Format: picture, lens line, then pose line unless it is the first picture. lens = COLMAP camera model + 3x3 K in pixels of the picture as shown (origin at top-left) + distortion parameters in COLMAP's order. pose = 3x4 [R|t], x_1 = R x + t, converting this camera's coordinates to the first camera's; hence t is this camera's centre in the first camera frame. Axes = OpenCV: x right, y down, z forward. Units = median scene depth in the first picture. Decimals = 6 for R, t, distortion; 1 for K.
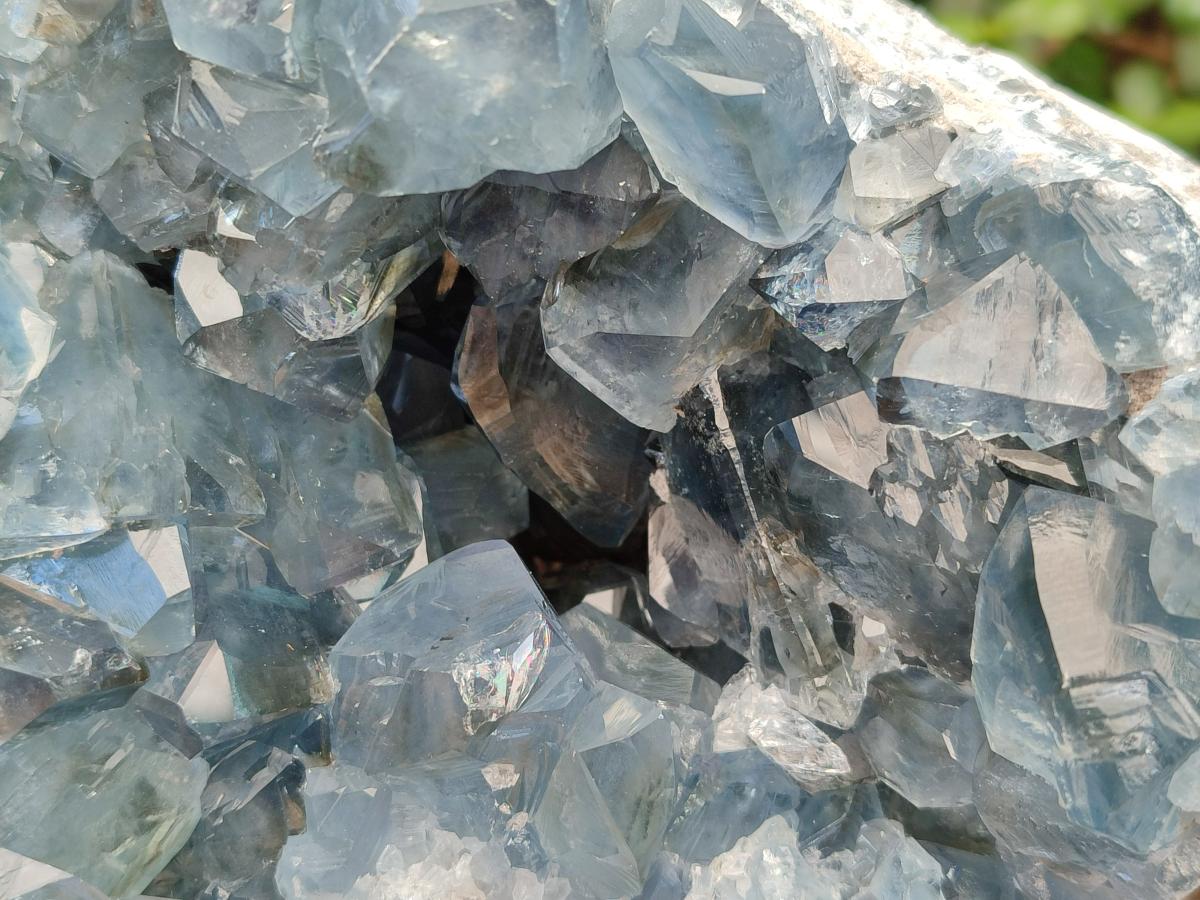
lens RADIAL K [[1800.6, 0, 603.1], [0, 1800.6, 443.7], [0, 0, 1]] dist [0.207154, -1.463525]
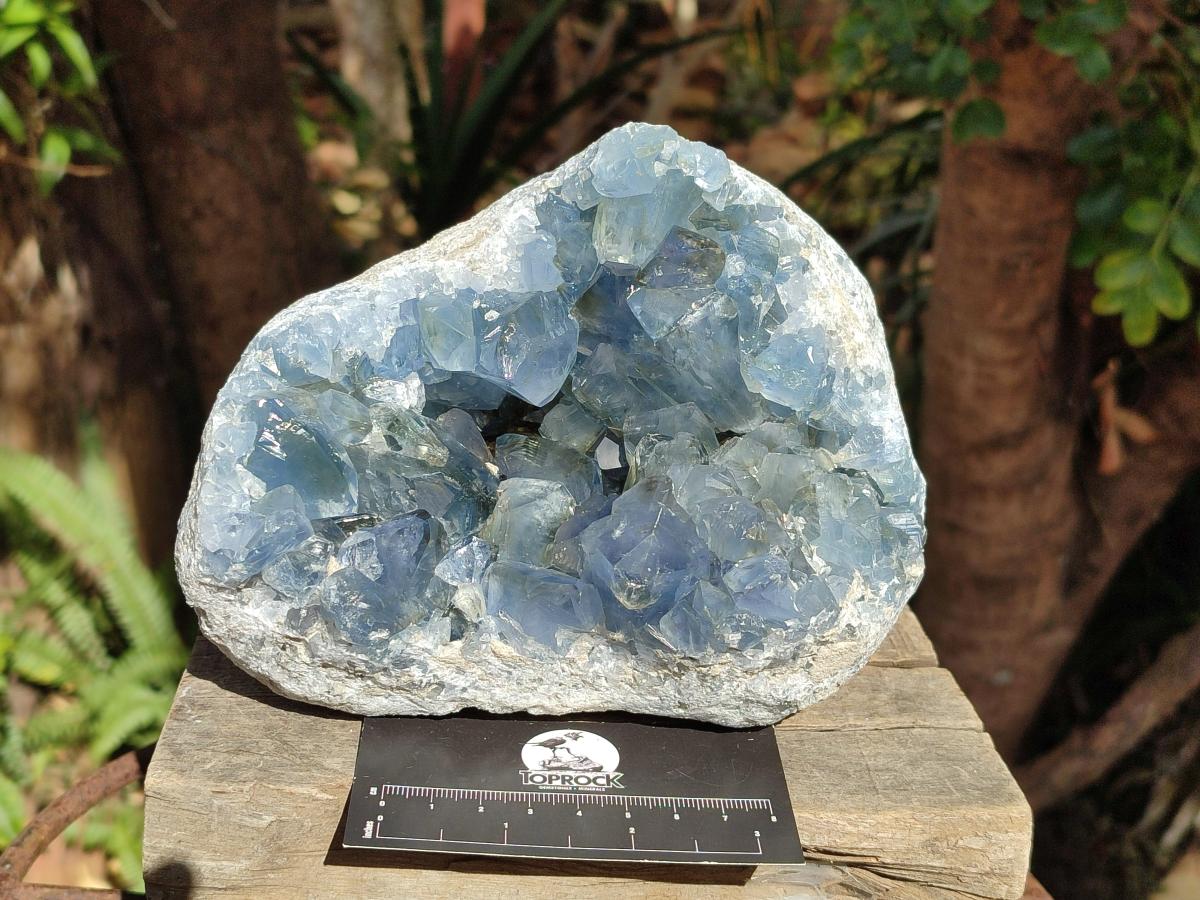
lens RADIAL K [[1800.6, 0, 603.1], [0, 1800.6, 443.7], [0, 0, 1]] dist [0.207154, -1.463525]
pose [[-0.873087, 0.478862, -0.091714, 0.114682], [-0.487492, -0.854102, 0.181277, -0.466997], [0.008474, 0.202980, 0.979146, -1.308346]]
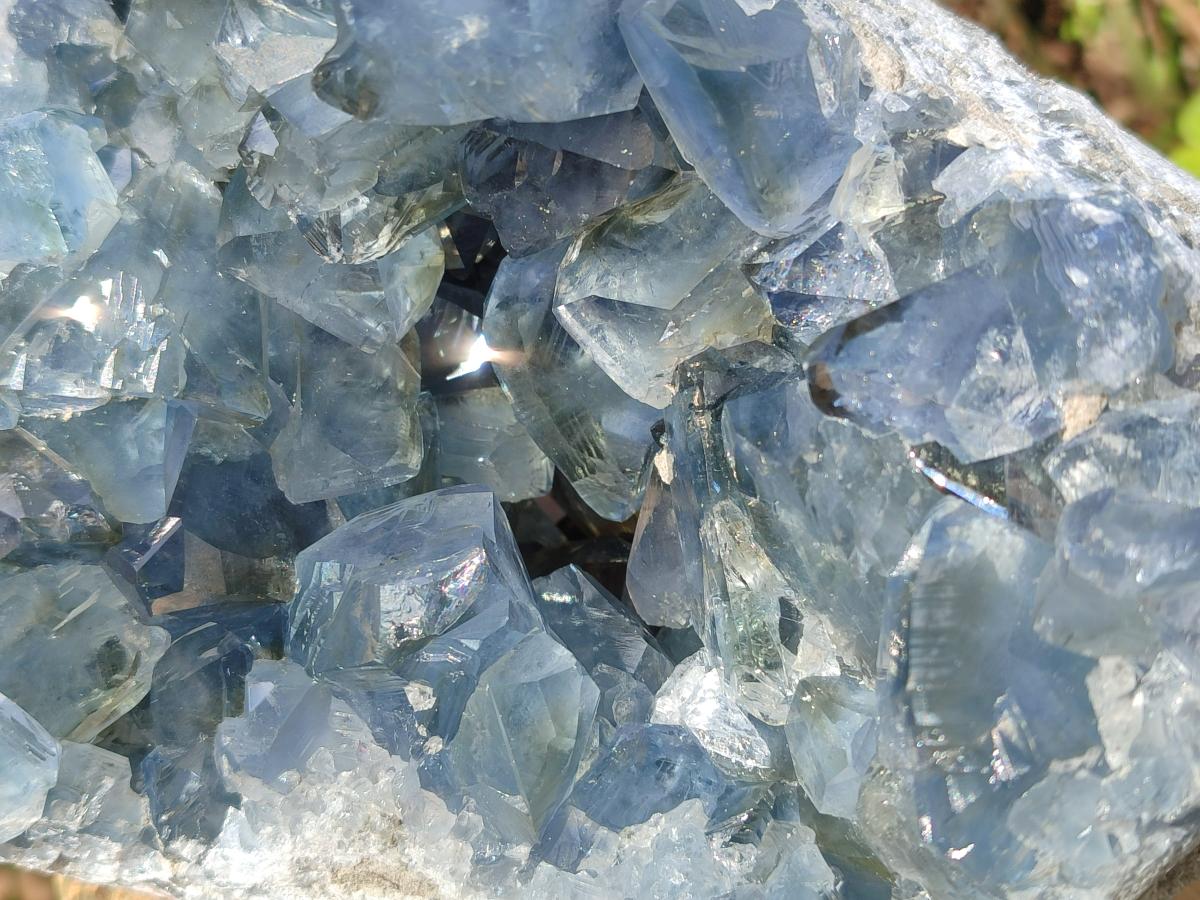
lens RADIAL K [[1816.2, 0, 600.1], [0, 1816.2, 458.5], [0, 0, 1]] dist [0.260375, -1.841795]
pose [[0.961507, 0.160966, -0.222698, 0.251899], [-0.169796, 0.985256, -0.020959, 0.051812], [0.216041, 0.057966, 0.974662, -0.011585]]
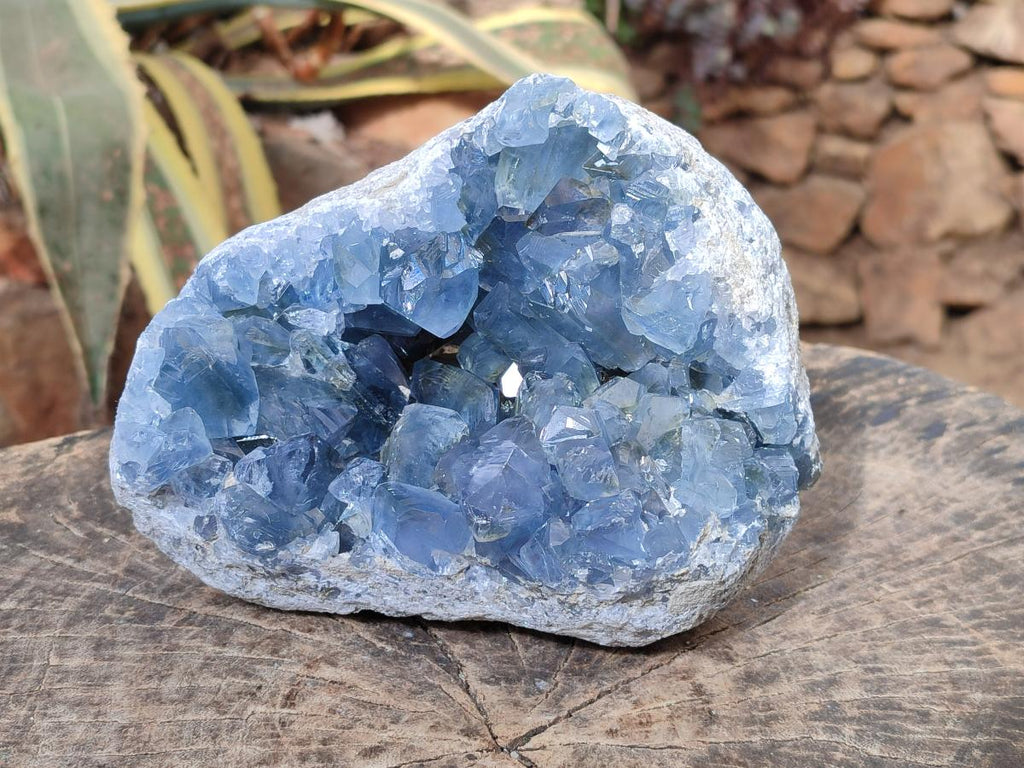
lens RADIAL K [[1536.5, 0, 514.6], [0, 1536.5, 378.6], [0, 0, 1]] dist [0.207154, -1.463525]
pose [[-0.891741, 0.440531, 0.103584, -0.355825], [-0.412941, -0.885740, 0.212000, -0.512011], [0.185141, 0.146275, 0.971765, -1.089279]]
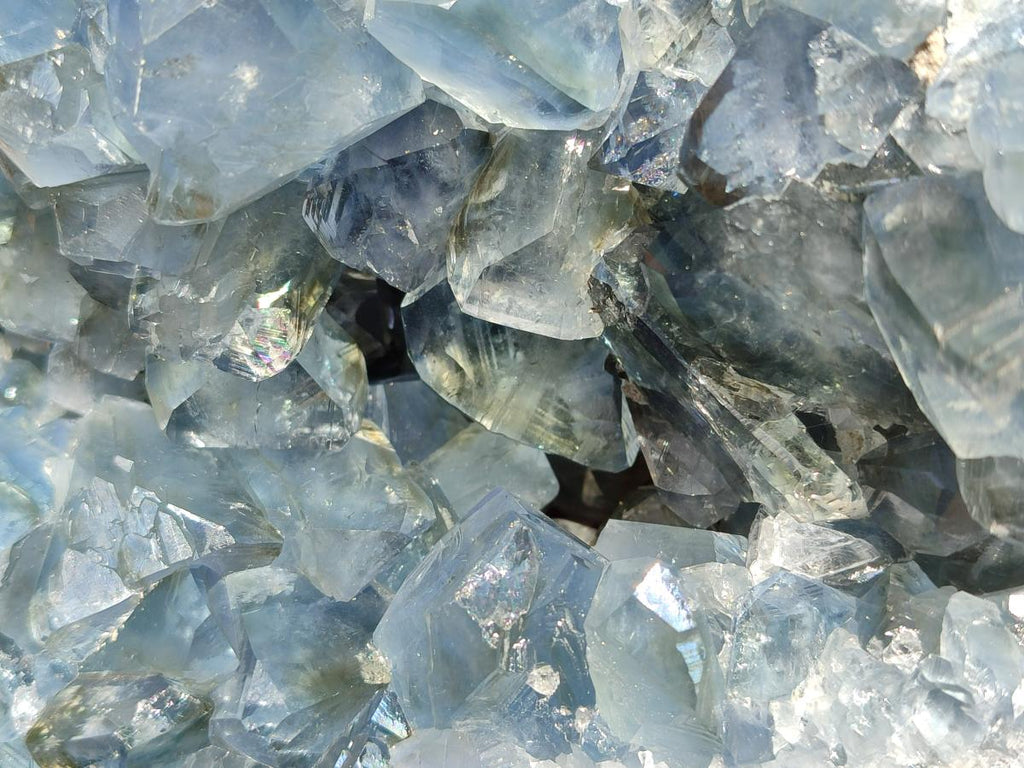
lens RADIAL K [[1536.5, 0, 514.6], [0, 1536.5, 378.6], [0, 0, 1]] dist [0.207154, -1.463525]
pose [[0.881723, -0.417951, -0.218818, 0.192323], [0.370253, 0.900500, -0.228060, 0.220308], [0.292364, 0.120068, 0.948740, 0.129264]]
